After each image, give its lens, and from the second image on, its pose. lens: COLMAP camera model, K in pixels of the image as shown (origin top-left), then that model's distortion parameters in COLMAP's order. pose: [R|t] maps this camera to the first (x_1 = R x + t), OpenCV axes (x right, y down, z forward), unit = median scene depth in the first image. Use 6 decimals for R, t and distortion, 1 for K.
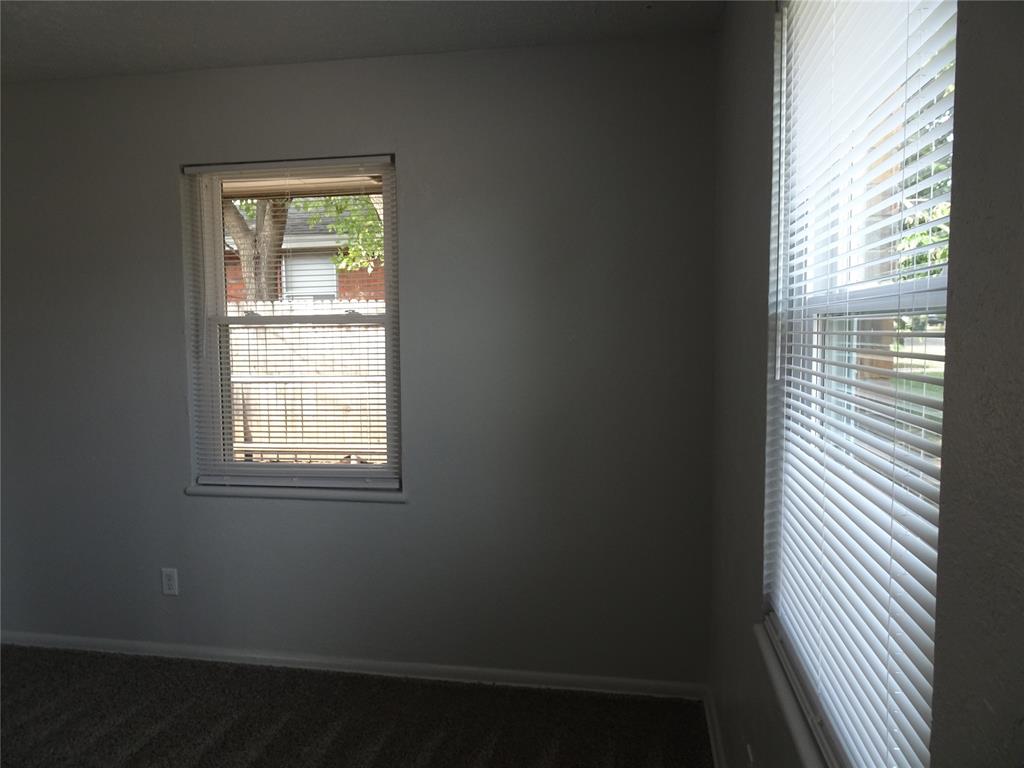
lens RADIAL K [[723.5, 0, 514.6], [0, 723.5, 382.9], [0, 0, 1]] dist [0.000144, 0.000052]
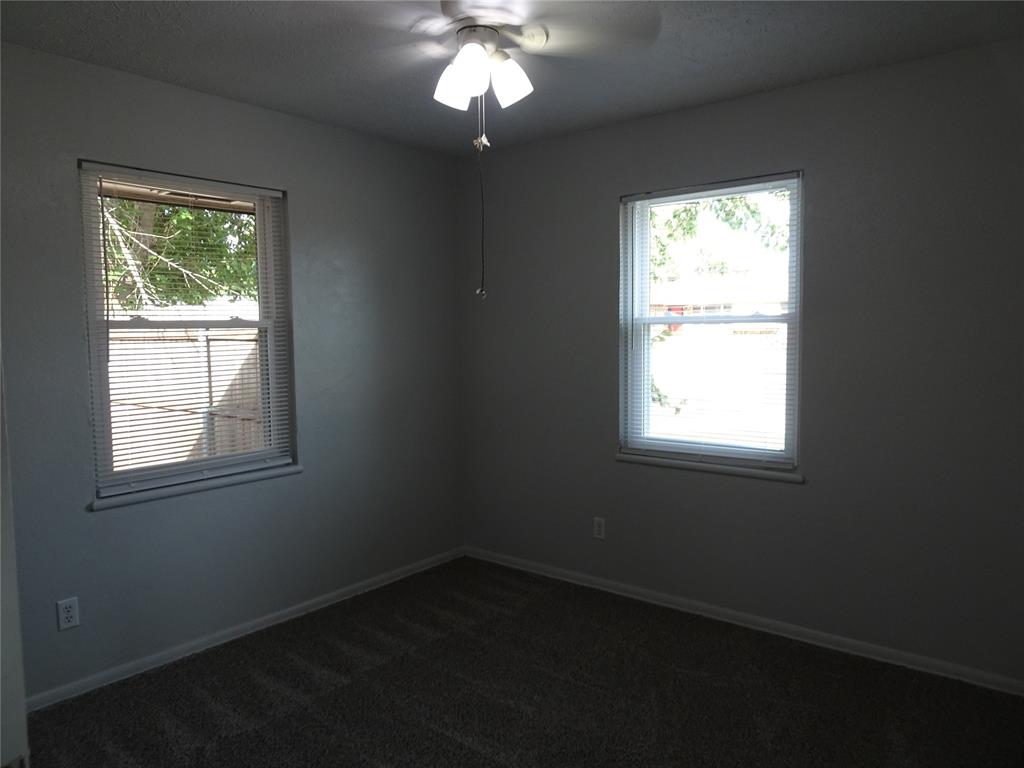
lens RADIAL K [[723.5, 0, 513.3], [0, 723.5, 384.2], [0, 0, 1]] dist [0.000144, 0.000052]
pose [[0.488556, -0.066025, 0.870031, -0.996652], [0.069105, 0.996929, 0.036849, -0.005573], [-0.869792, 0.042121, 0.491618, 0.061929]]
